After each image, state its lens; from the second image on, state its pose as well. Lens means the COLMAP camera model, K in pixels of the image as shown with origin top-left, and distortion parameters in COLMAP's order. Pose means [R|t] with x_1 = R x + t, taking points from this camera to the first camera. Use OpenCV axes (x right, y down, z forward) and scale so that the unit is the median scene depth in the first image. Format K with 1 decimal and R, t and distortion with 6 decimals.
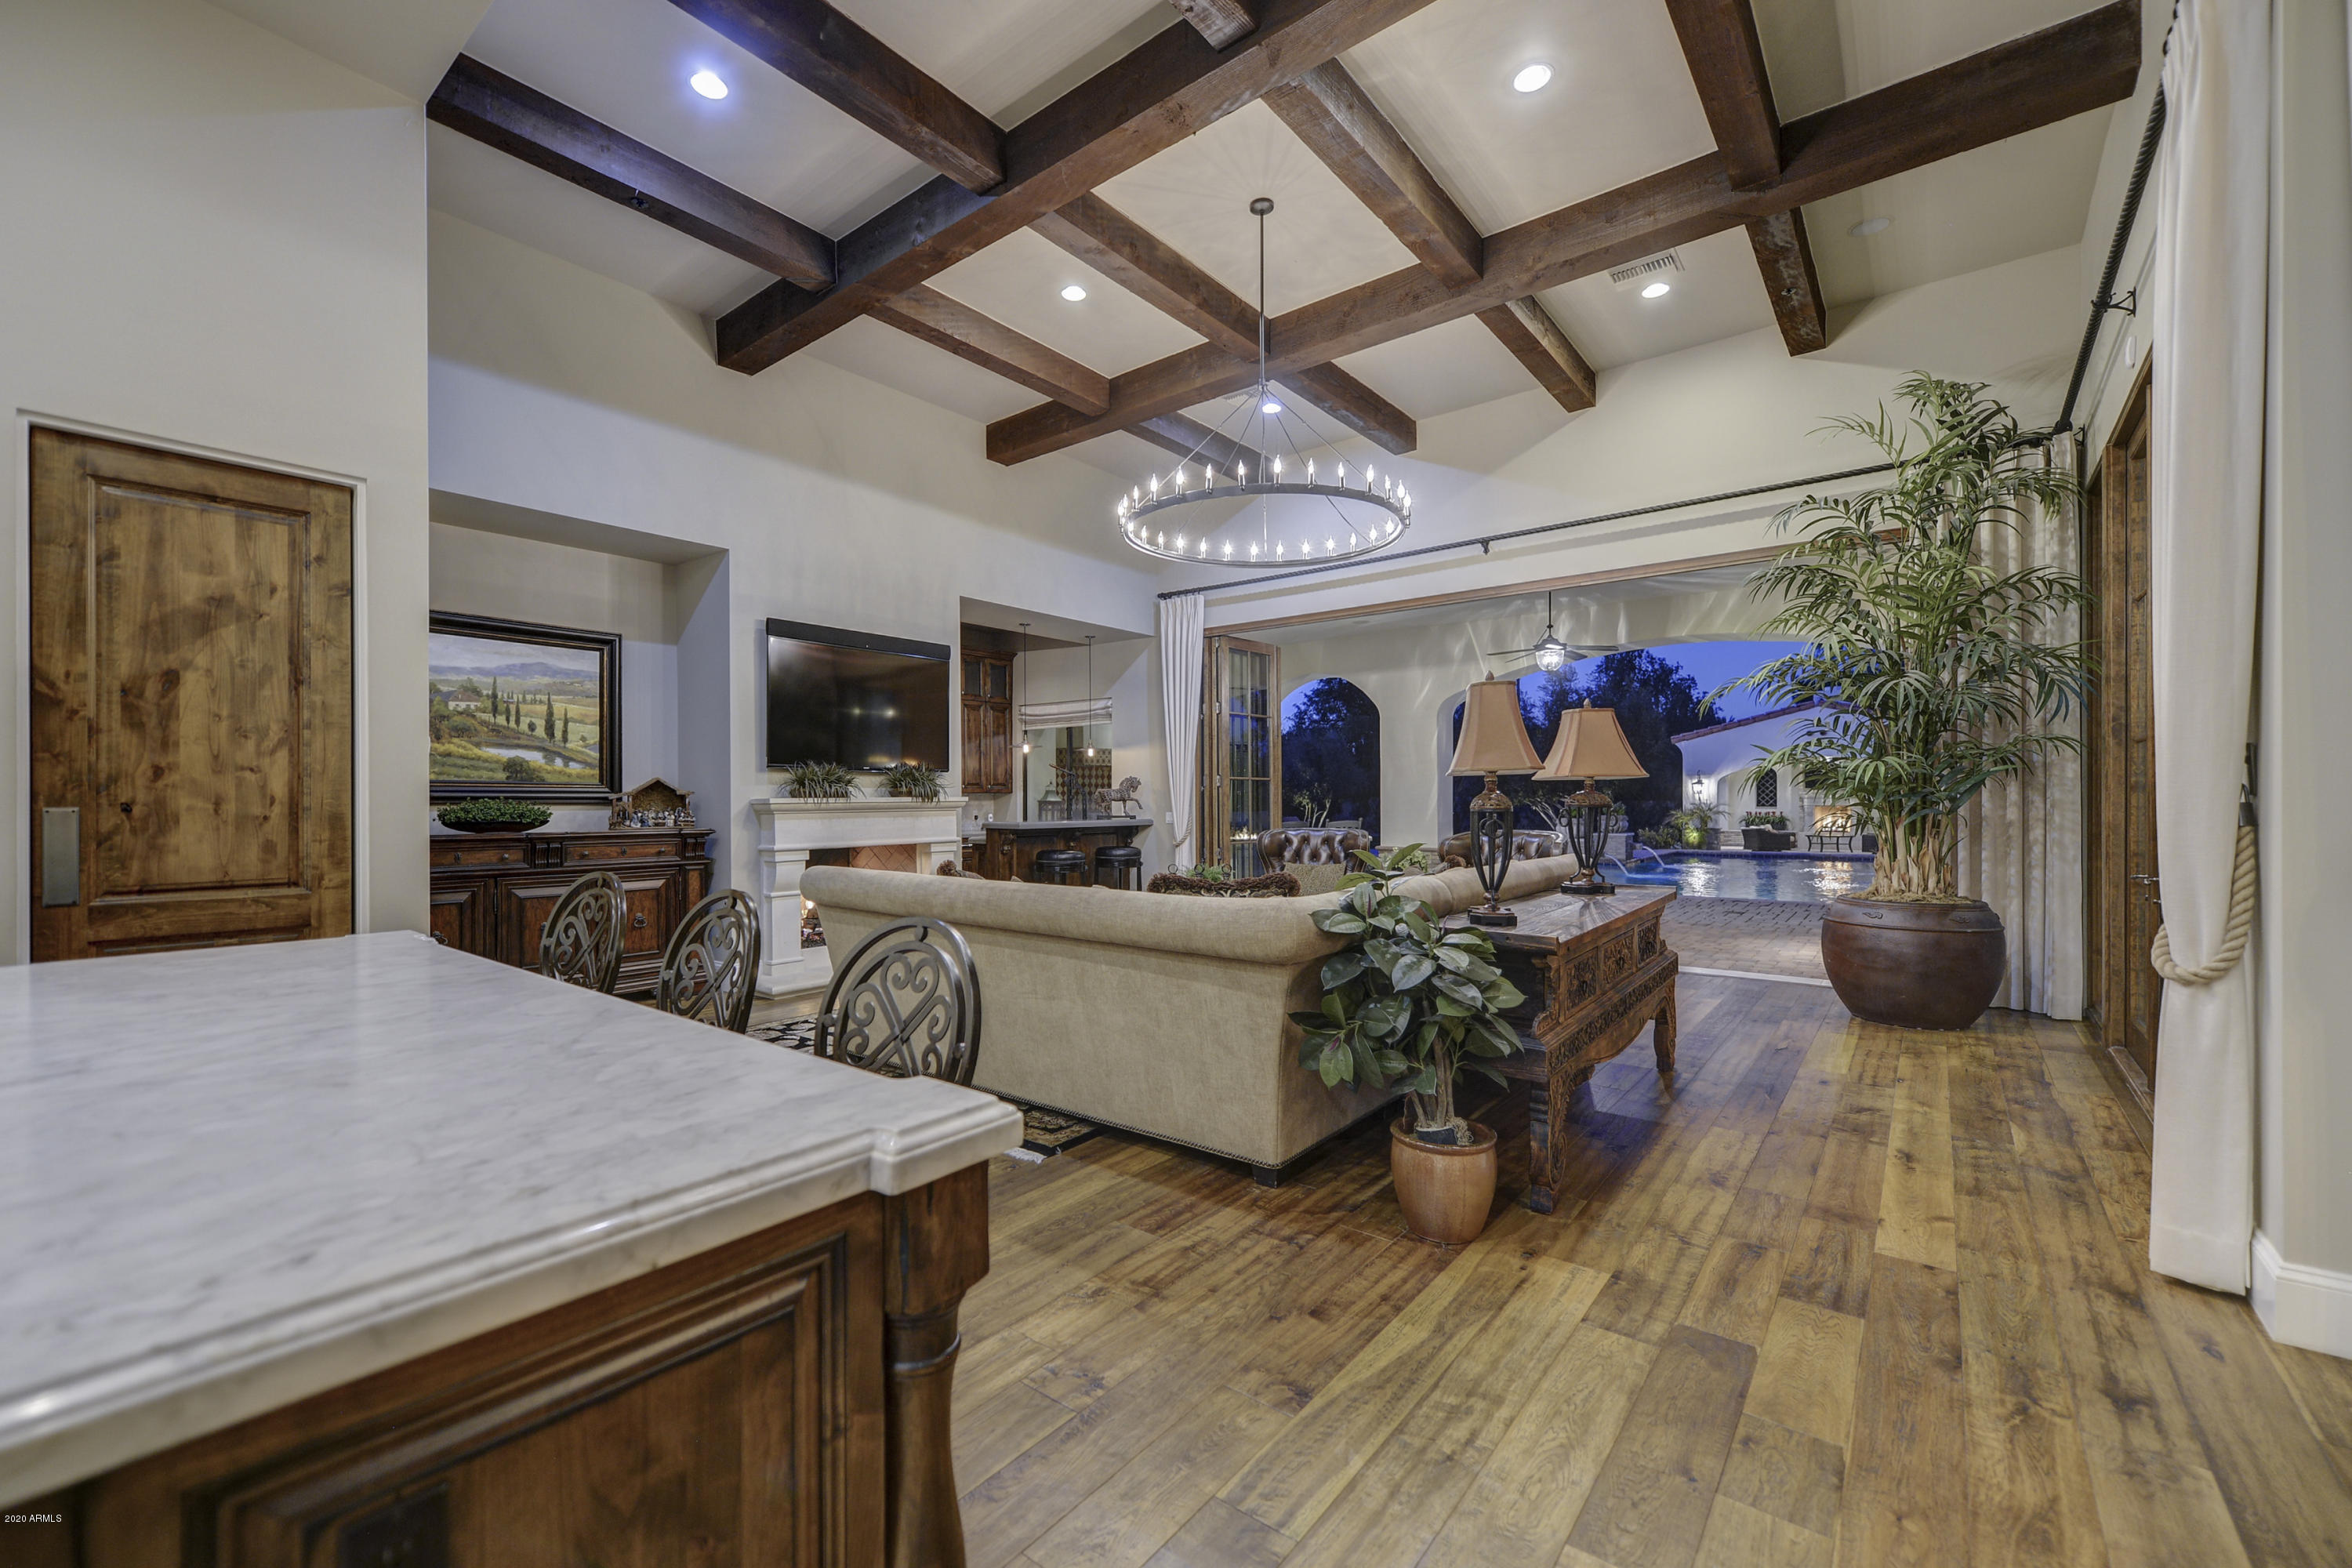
lens RADIAL K [[953.4, 0, 1135.1], [0, 953.4, 800.0], [0, 0, 1]] dist [0.000565, -0.000105]
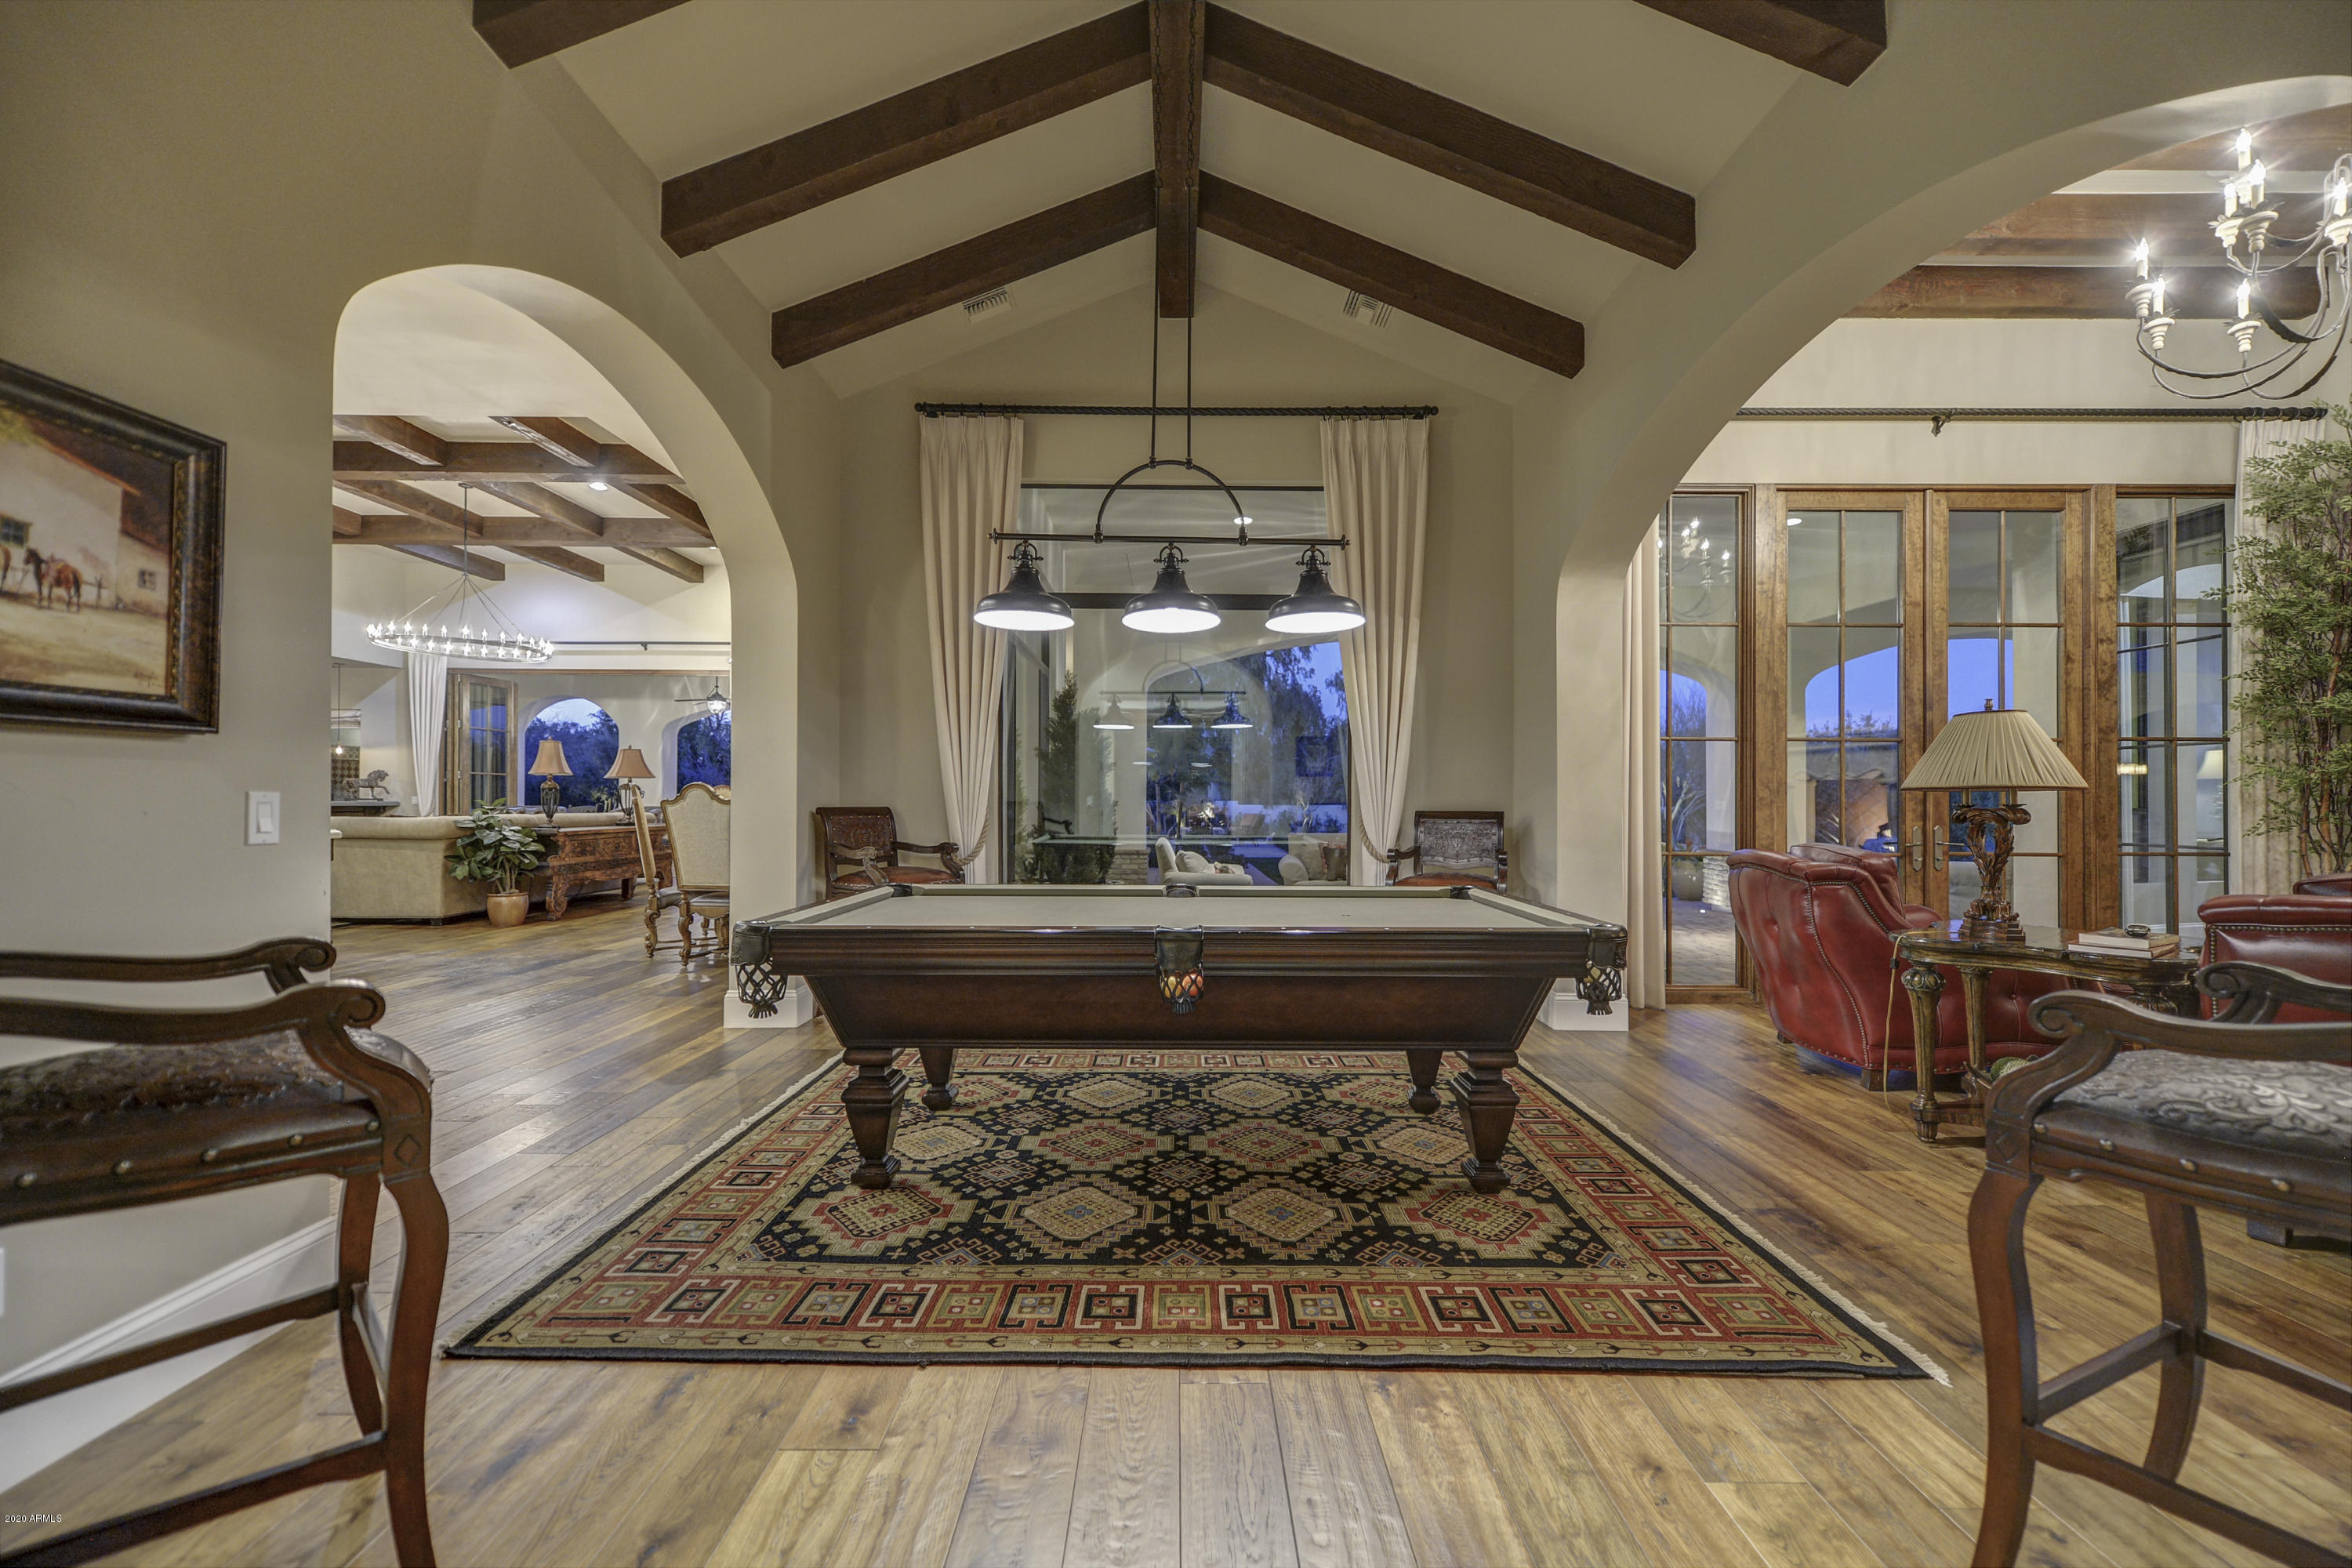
lens RADIAL K [[925.2, 0, 1165.7], [0, 925.2, 794.1], [0, 0, 1]] dist [0.008641, -0.000042]
pose [[0.770113, 0.011993, 0.637795, 0.020499], [-0.007975, 0.999926, -0.009173, 0.019652], [-0.637858, 0.001978, 0.770152, -1.094751]]
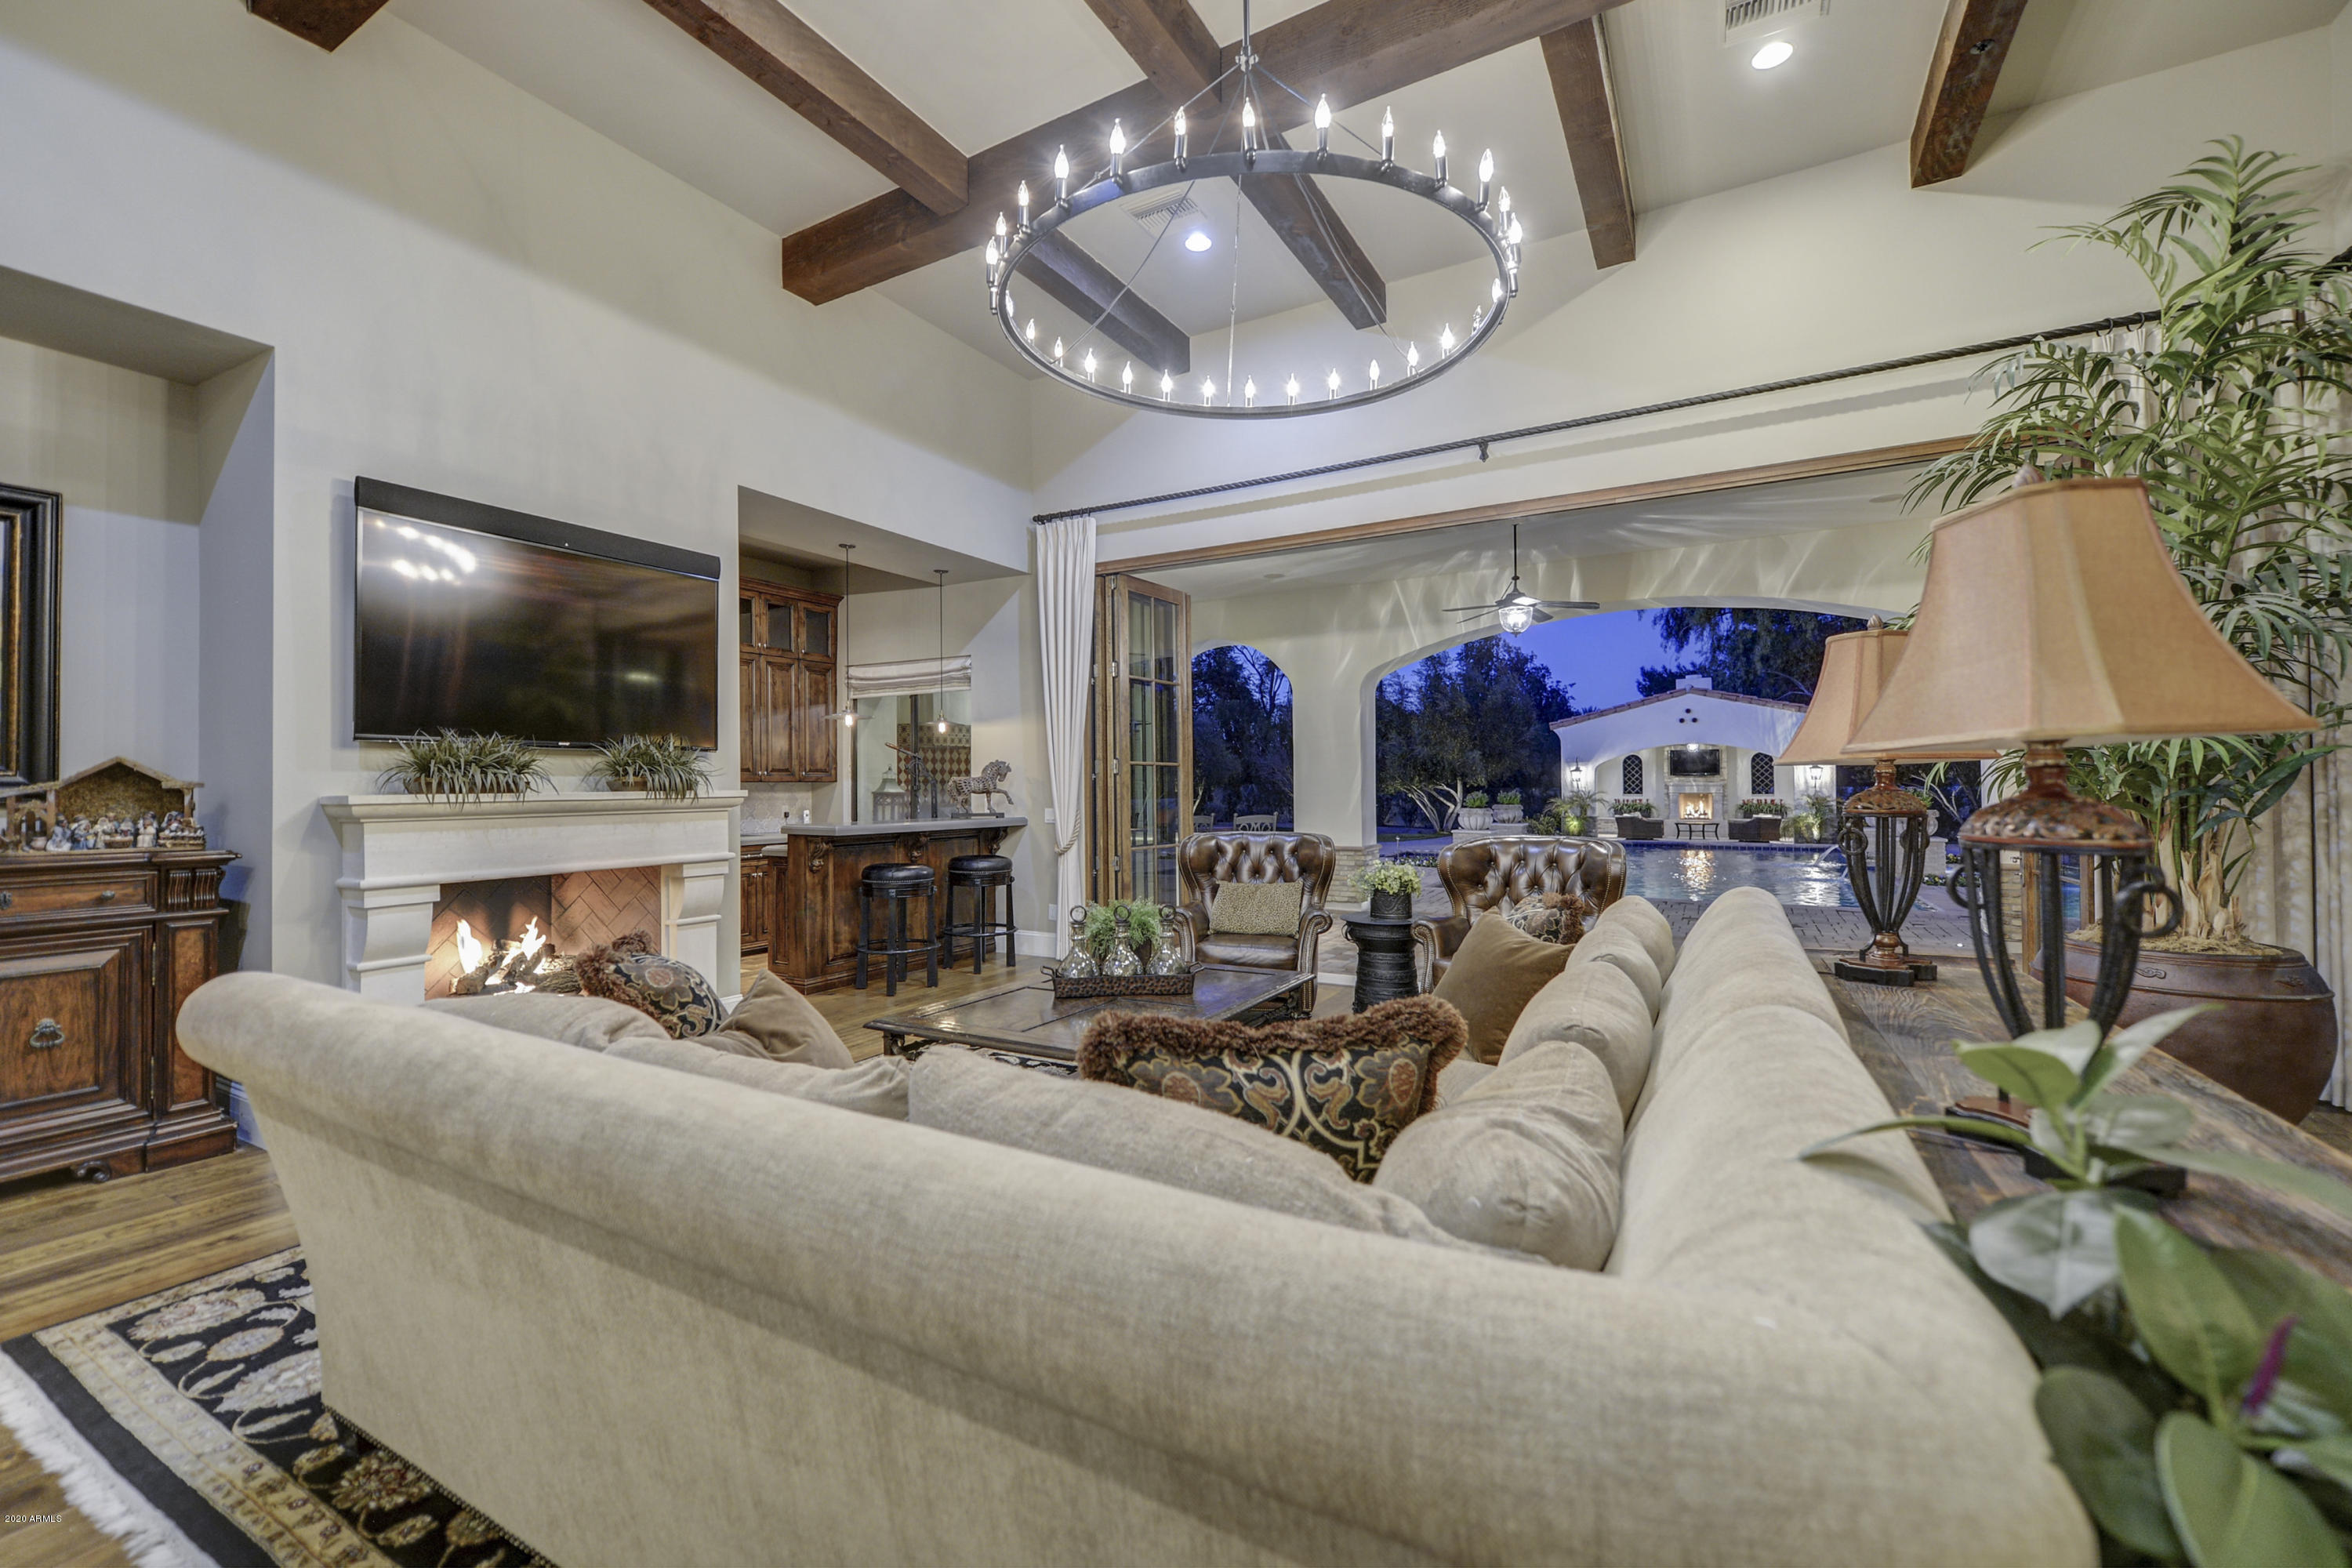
lens RADIAL K [[965.7, 0, 1153.0], [0, 965.7, 779.1], [0, 0, 1]] dist [-0.001594, -0.000170]
pose [[0.986735, 0.000104, 0.162338, -0.009884], [0.001096, 0.999973, -0.007304, -0.006646], [-0.162335, 0.007386, 0.986708, 0.351106]]
